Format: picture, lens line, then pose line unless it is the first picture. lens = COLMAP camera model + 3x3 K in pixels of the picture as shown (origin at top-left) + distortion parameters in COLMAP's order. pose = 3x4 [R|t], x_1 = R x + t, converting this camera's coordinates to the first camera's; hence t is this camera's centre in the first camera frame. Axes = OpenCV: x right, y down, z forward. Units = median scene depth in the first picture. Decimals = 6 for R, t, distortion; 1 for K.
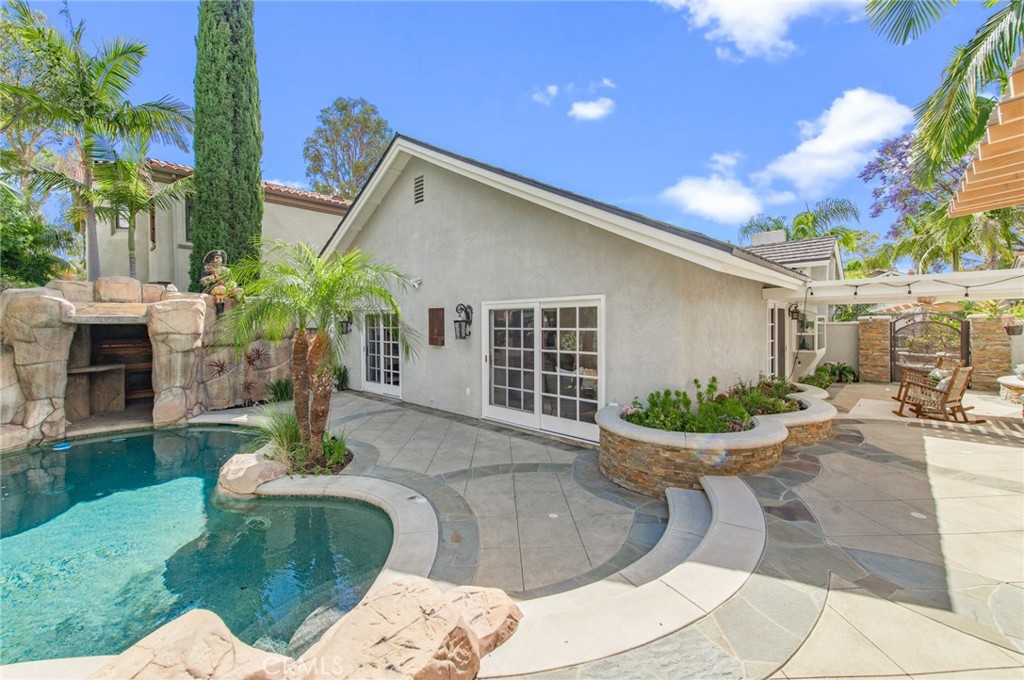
lens RADIAL K [[399.7, 0, 516.0], [0, 399.7, 329.7], [0, 0, 1]] dist [0.015122, -0.004143]
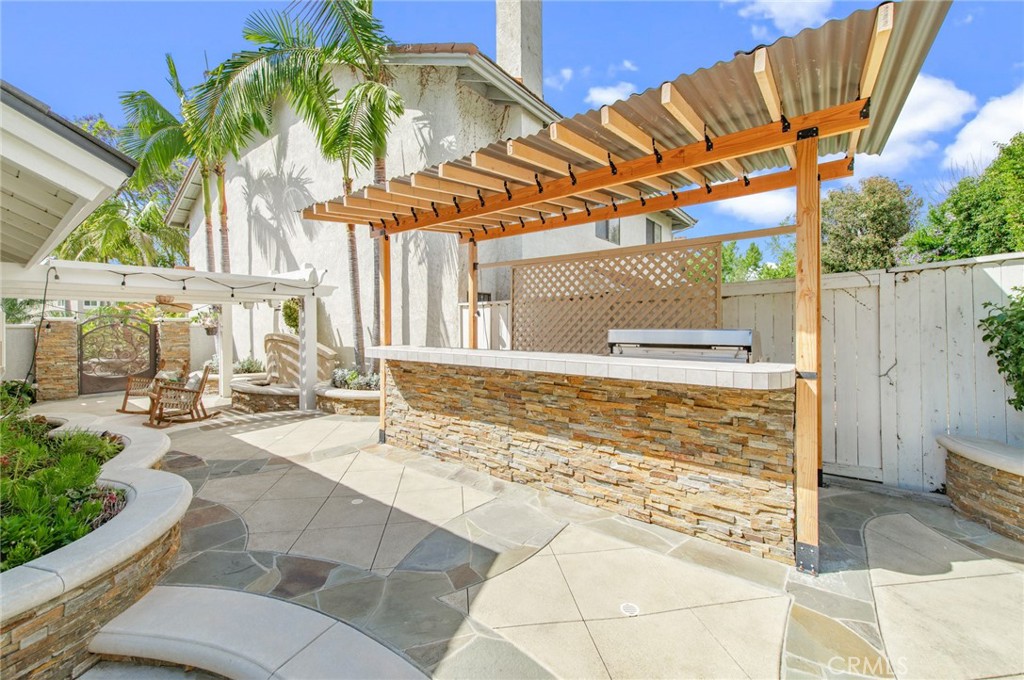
lens RADIAL K [[399.7, 0, 518.9], [0, 399.7, 330.3], [0, 0, 1]] dist [0.015122, -0.004143]
pose [[-0.104696, -0.002791, 0.994500, -0.051610], [0.019779, 0.999792, 0.004888, 0.026591], [-0.994308, 0.020182, -0.104619, 0.626776]]
